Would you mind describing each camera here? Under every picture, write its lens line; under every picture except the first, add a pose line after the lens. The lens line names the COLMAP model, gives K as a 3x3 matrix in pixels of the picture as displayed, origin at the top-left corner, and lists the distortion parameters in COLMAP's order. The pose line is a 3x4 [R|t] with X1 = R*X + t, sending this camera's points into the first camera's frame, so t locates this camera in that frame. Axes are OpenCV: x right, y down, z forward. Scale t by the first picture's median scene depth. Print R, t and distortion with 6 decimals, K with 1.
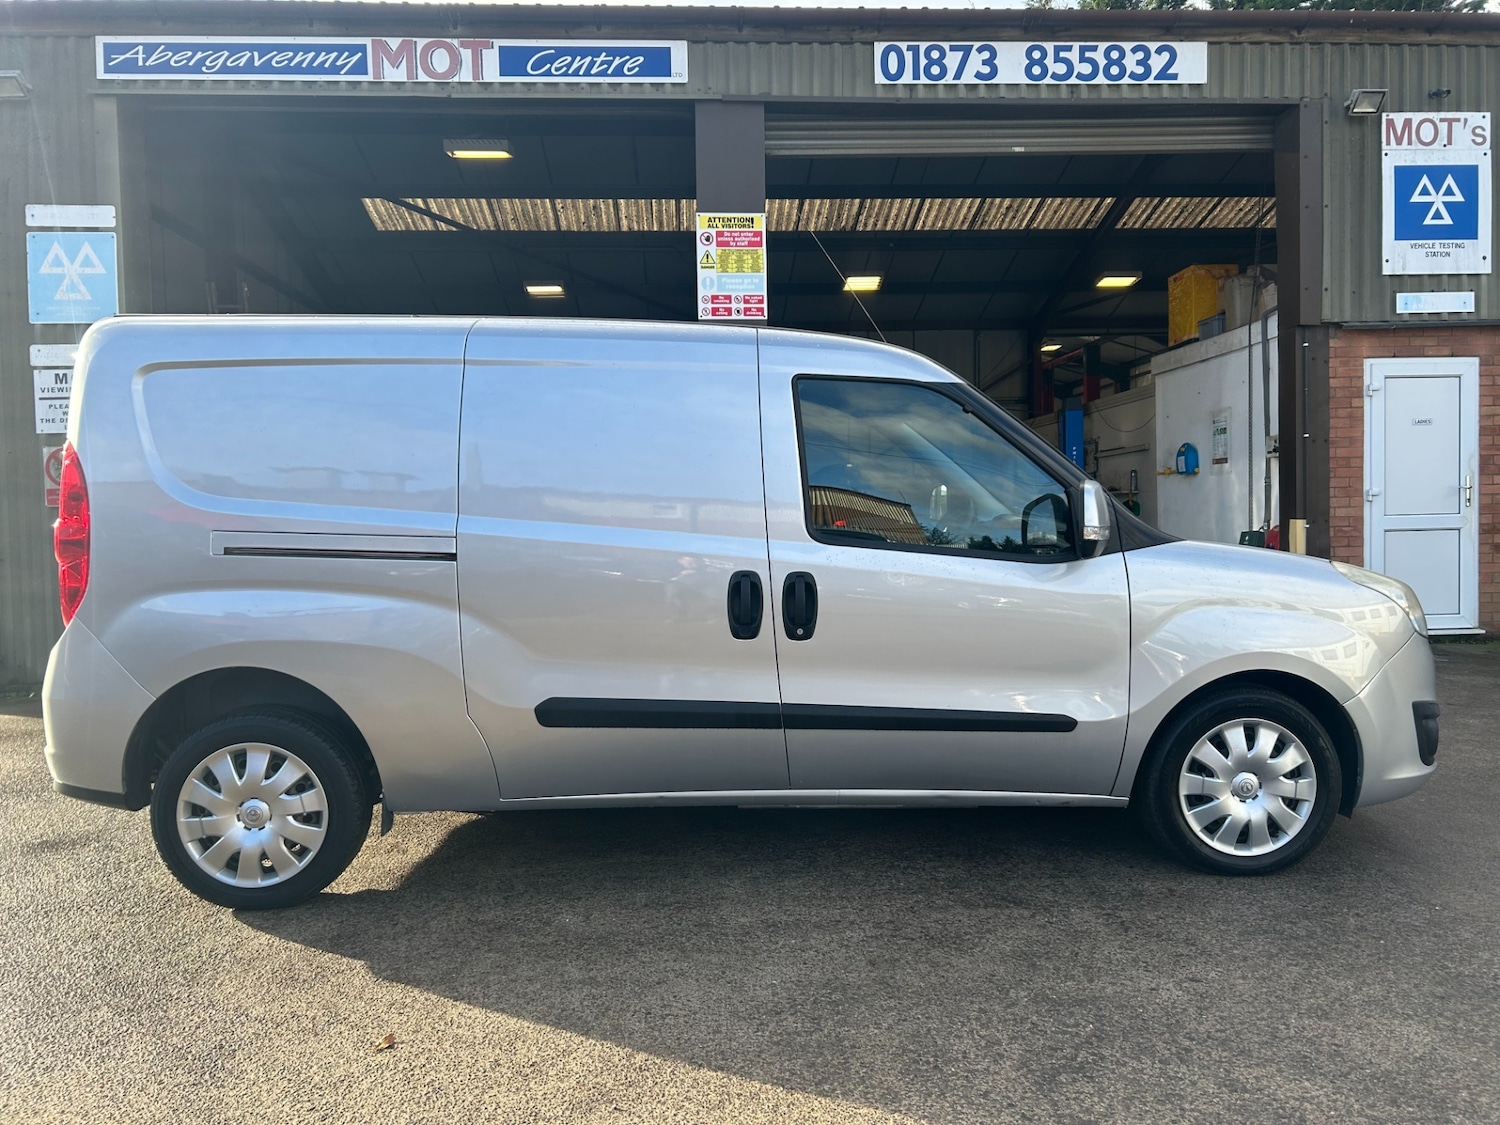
lens RADIAL K [[1125.4, 0, 759.7], [0, 1125.4, 552.2], [0, 0, 1]] dist [0.047589, -0.049510]
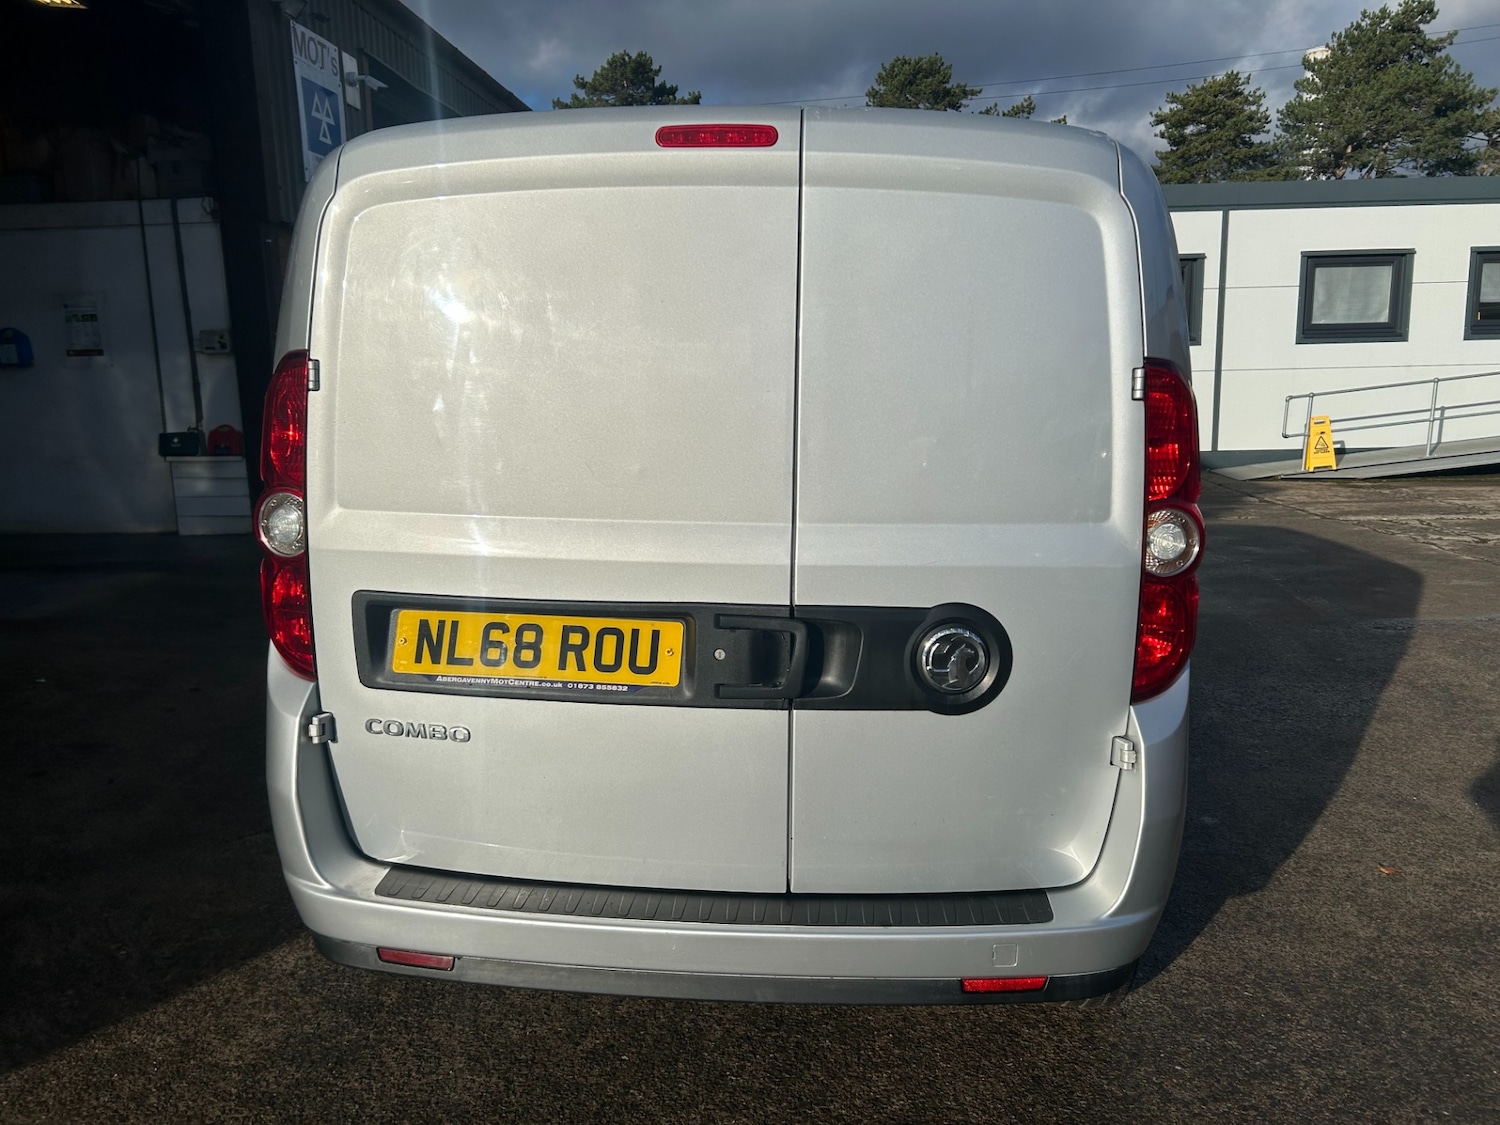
lens RADIAL K [[1125.4, 0, 759.7], [0, 1125.4, 552.2], [0, 0, 1]] dist [0.047589, -0.049510]
pose [[0.136370, -0.150029, 0.979232, -0.478666], [0.047264, 0.988326, 0.144840, -0.038086], [-0.989530, 0.026531, 0.141869, 0.448504]]
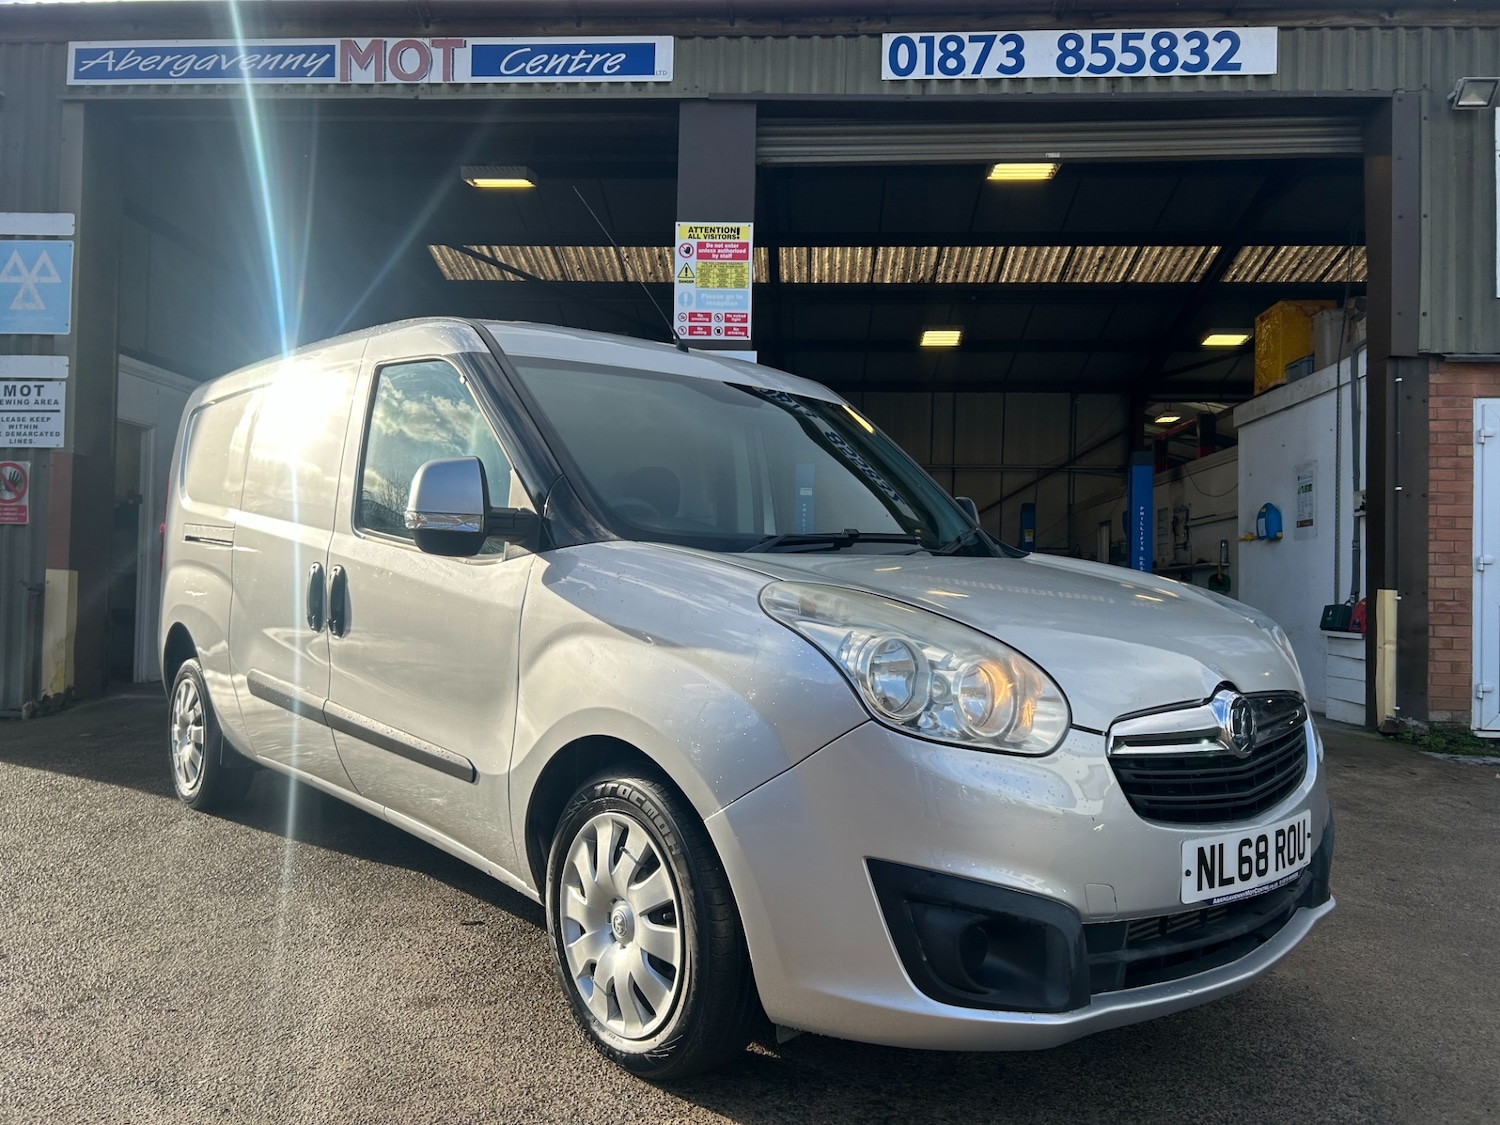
lens RADIAL K [[1126.7, 0, 747.7], [0, 1126.7, 565.2], [0, 0, 1]] dist [0.052402, -0.057819]
pose [[0.991594, 0.035443, -0.124442, 0.118382], [-0.042502, 0.997607, -0.054535, 0.018716], [0.122211, 0.059366, 0.990727, 0.124668]]
